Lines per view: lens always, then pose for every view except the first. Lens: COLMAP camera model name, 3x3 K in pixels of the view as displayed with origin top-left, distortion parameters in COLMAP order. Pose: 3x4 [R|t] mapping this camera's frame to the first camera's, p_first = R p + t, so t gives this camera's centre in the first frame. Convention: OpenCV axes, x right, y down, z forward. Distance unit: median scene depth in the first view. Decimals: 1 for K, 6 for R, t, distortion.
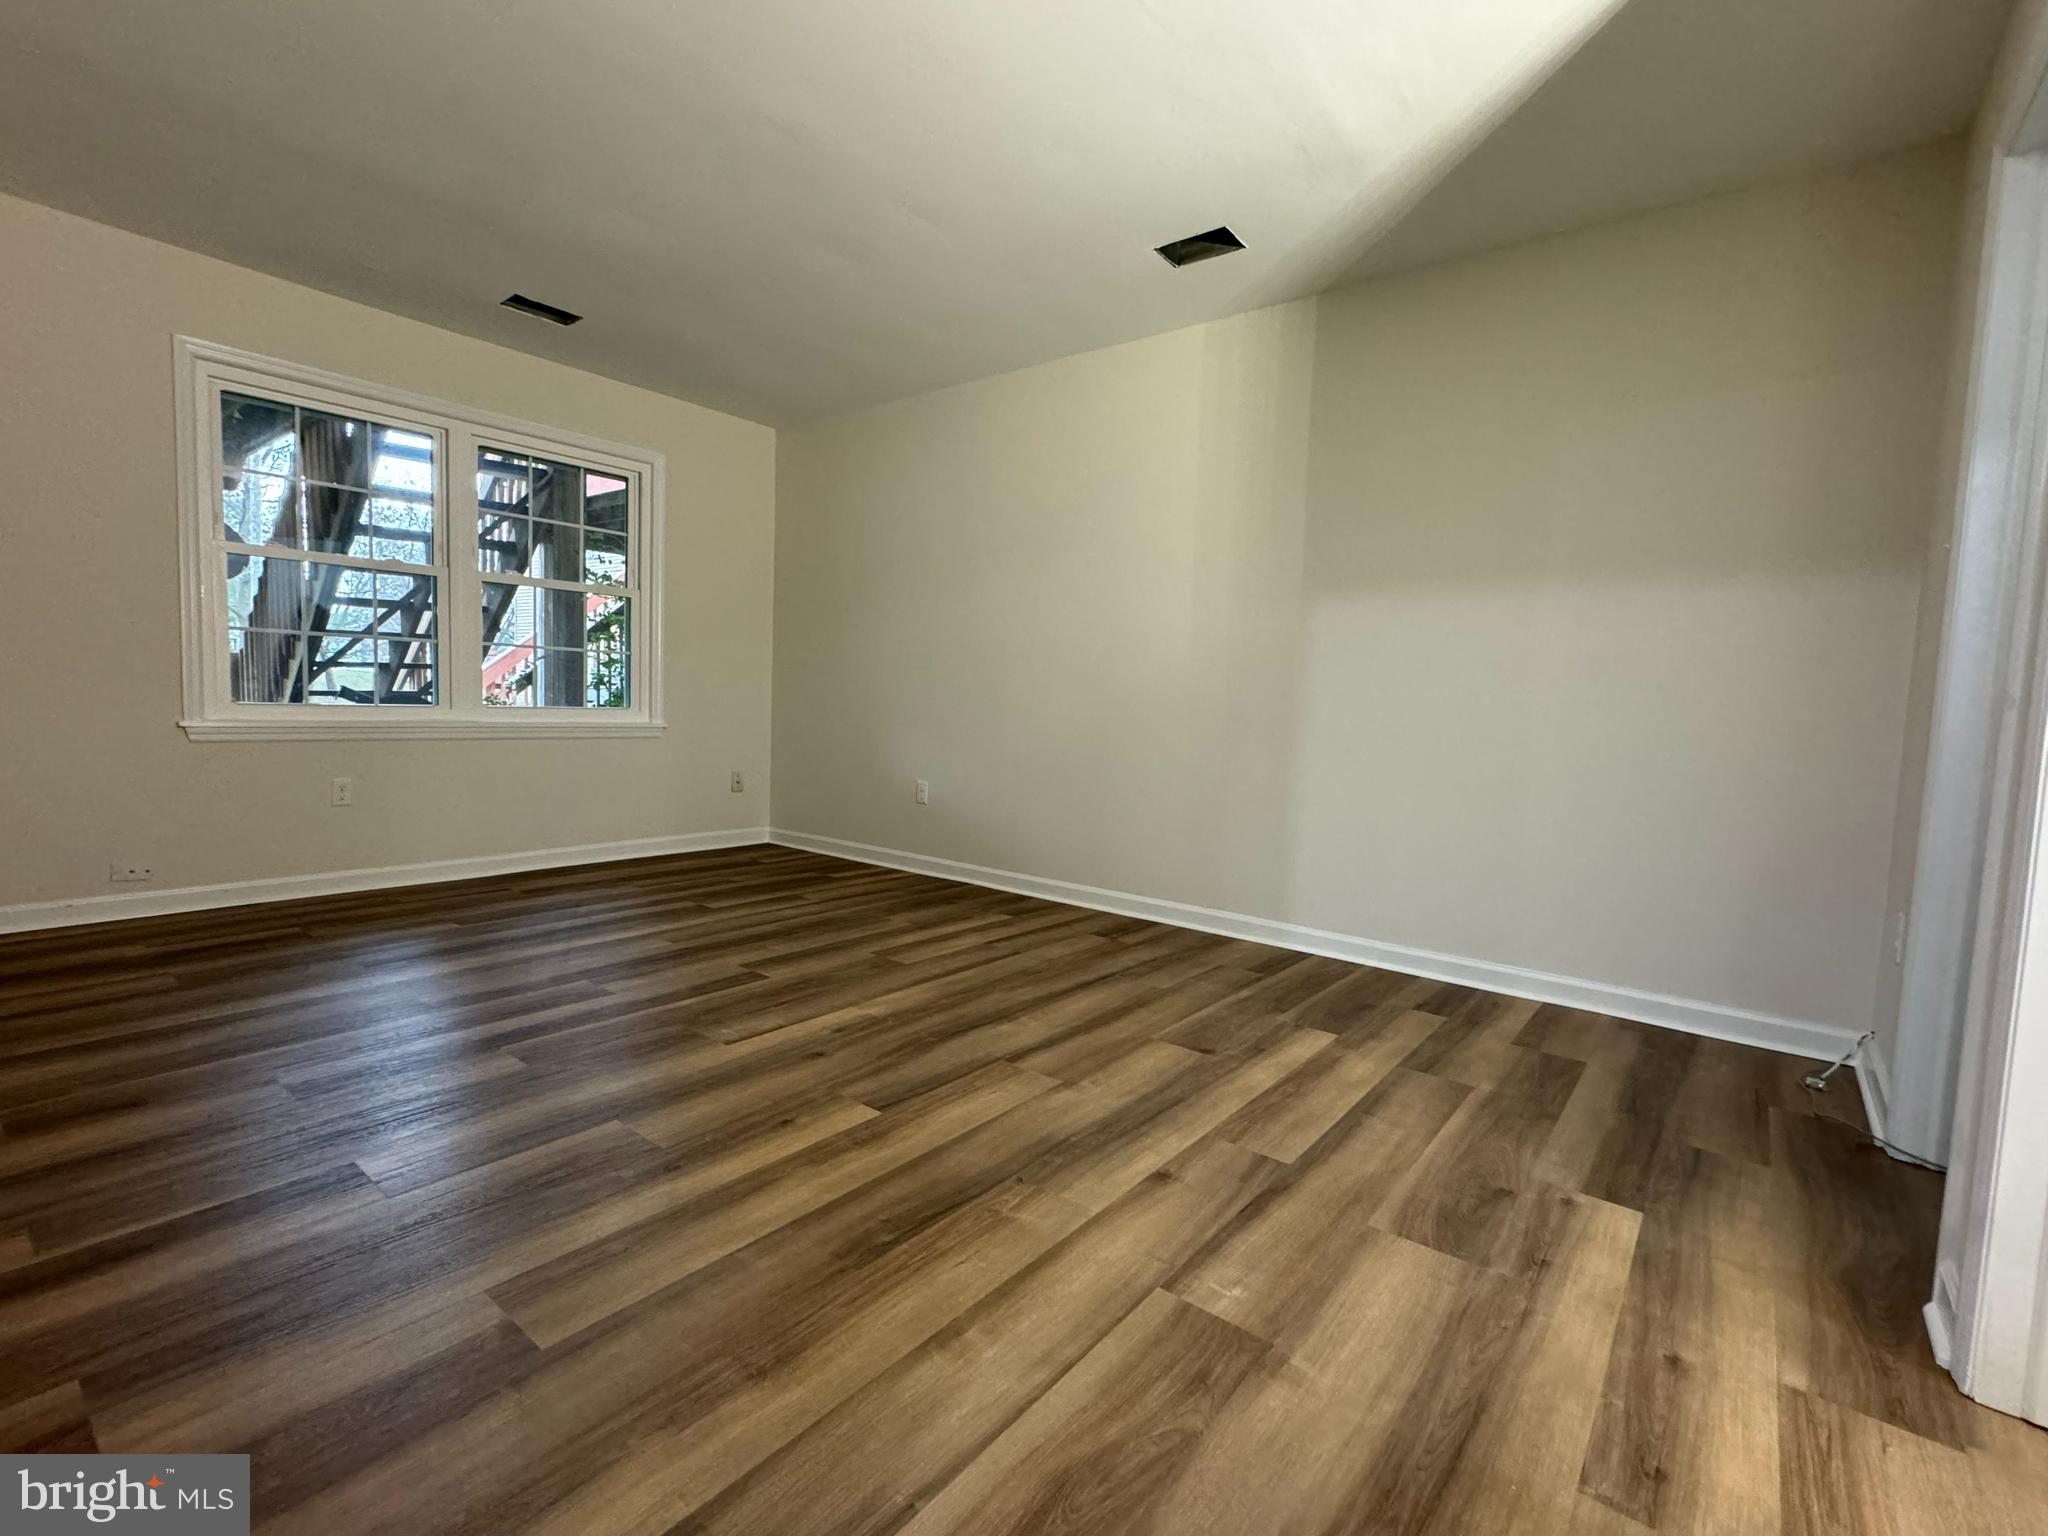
lens RADIAL K [[932.2, 0, 1027.3], [0, 932.2, 772.4], [0, 0, 1]] dist [-0.004403, 0.000713]
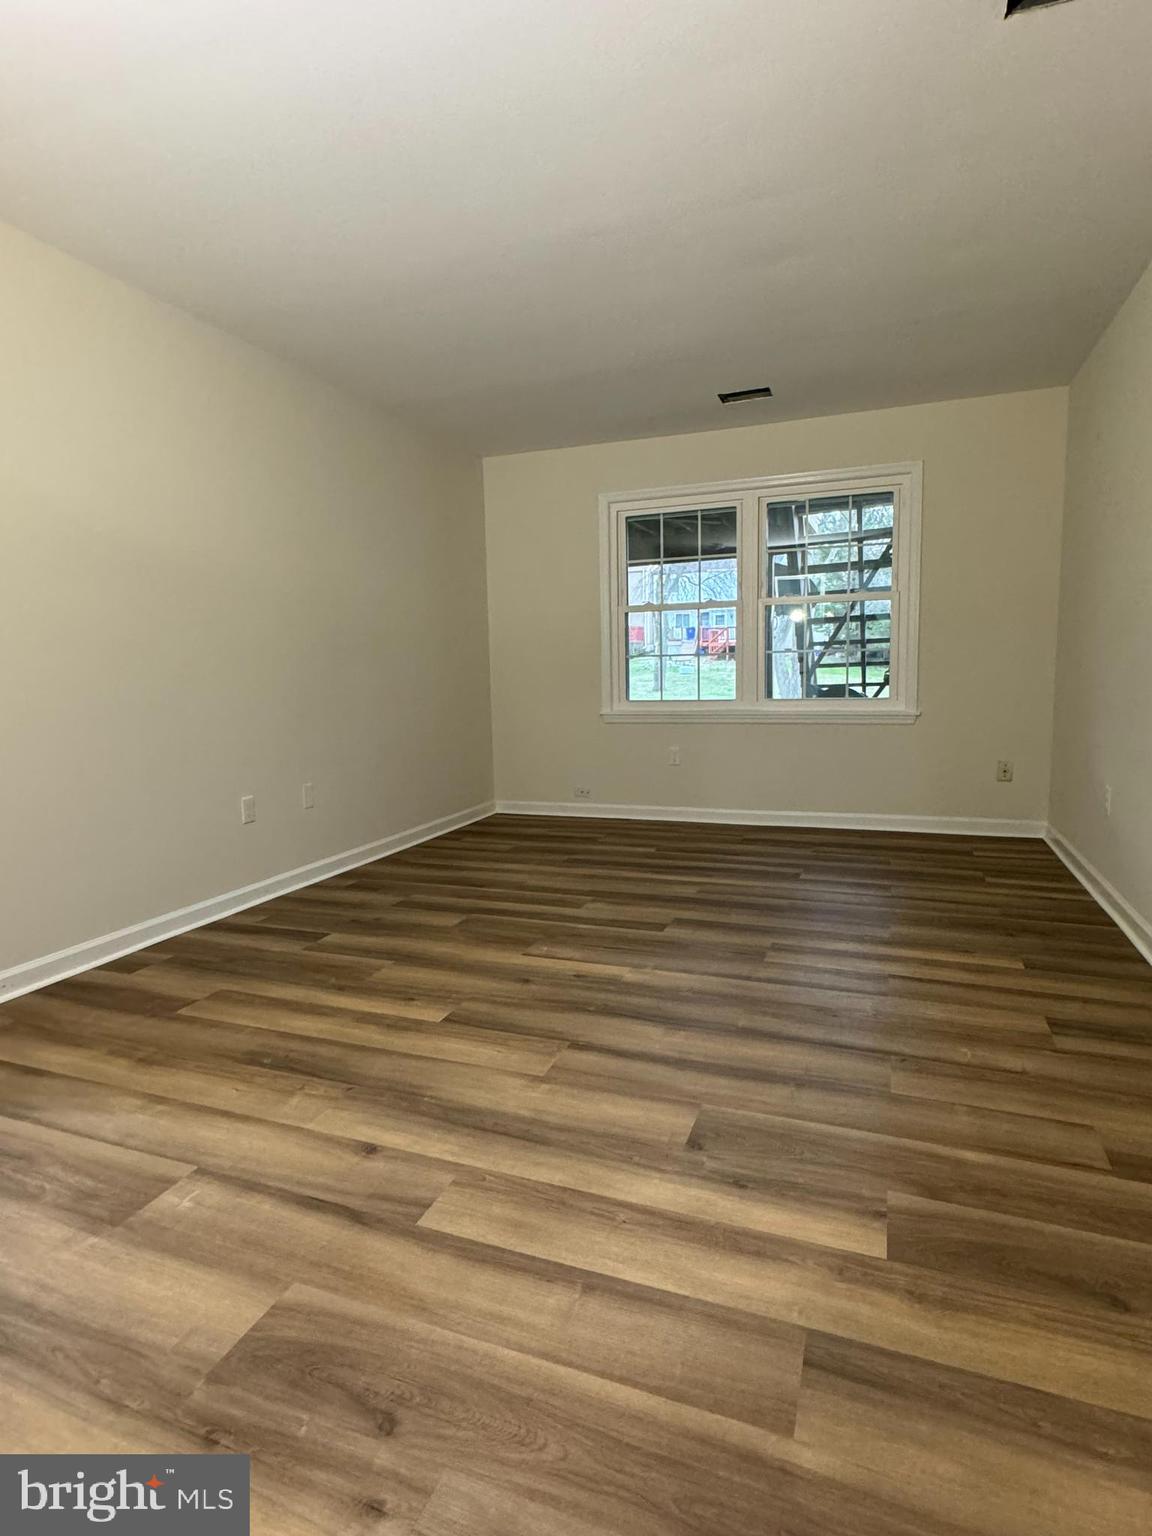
lens RADIAL K [[809.1, 0, 575.3], [0, 809.1, 770.8], [0, 0, 1]] dist [-0.004150, 0.001505]
pose [[0.293586, 0.078472, -0.952706, 0.844386], [-0.042312, 0.996715, 0.069058, -0.068905], [0.954996, 0.020037, 0.295942, 0.727149]]
